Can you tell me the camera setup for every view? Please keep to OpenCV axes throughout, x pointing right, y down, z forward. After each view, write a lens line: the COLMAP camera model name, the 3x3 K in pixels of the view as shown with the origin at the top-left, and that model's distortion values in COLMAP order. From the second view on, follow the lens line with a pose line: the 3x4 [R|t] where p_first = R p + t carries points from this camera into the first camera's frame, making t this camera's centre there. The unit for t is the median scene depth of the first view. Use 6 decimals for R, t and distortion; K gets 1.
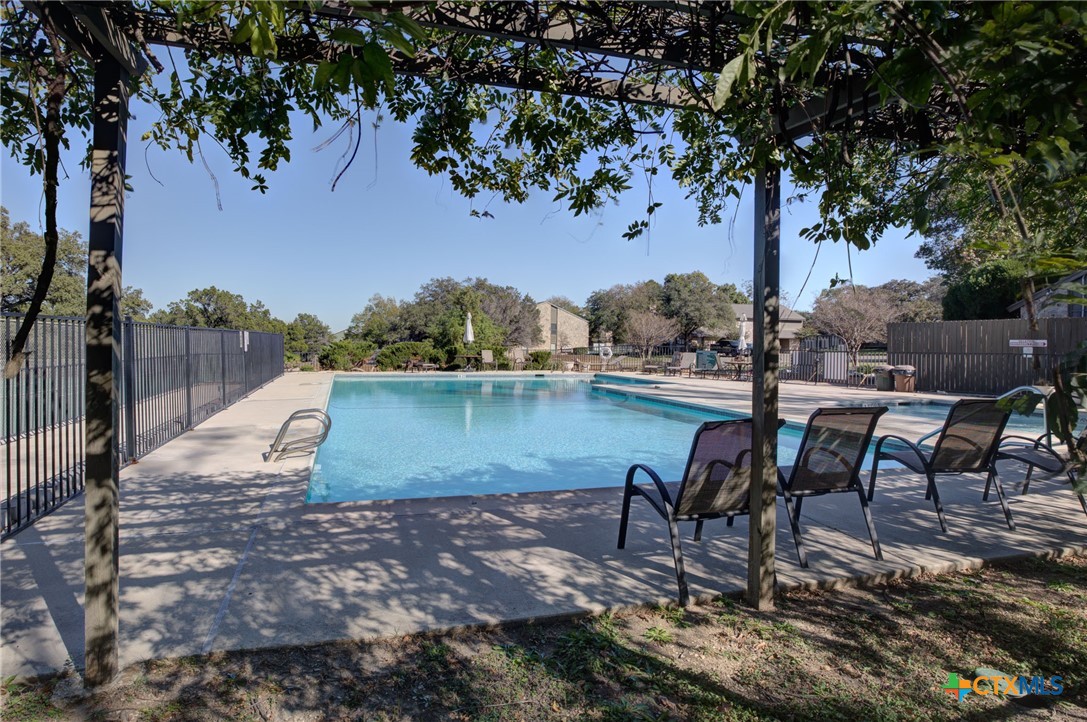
lens RADIAL K [[601.2, 0, 543.5], [0, 601.2, 361.0], [0, 0, 1]] dist [-0.000702, -0.000588]
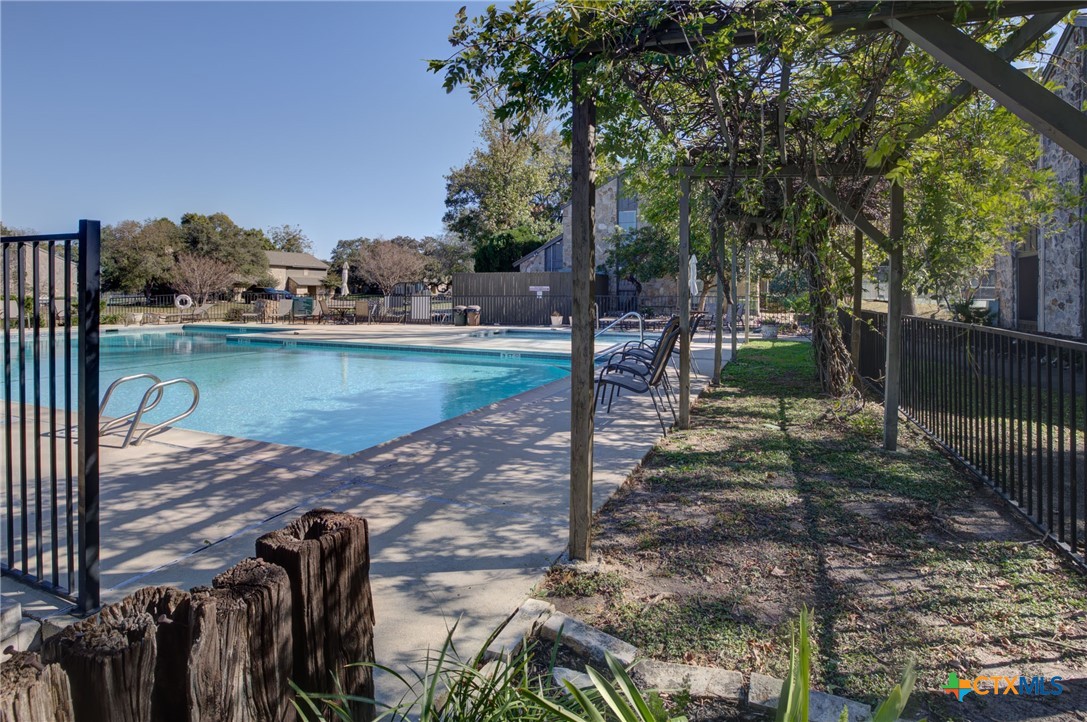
lens RADIAL K [[601.2, 0, 543.5], [0, 601.2, 361.0], [0, 0, 1]] dist [-0.000702, -0.000588]
pose [[0.635737, -0.096007, 0.765912, -0.244703], [0.028474, 0.994477, 0.101023, -0.000913], [-0.771380, -0.042416, 0.634959, 0.016888]]
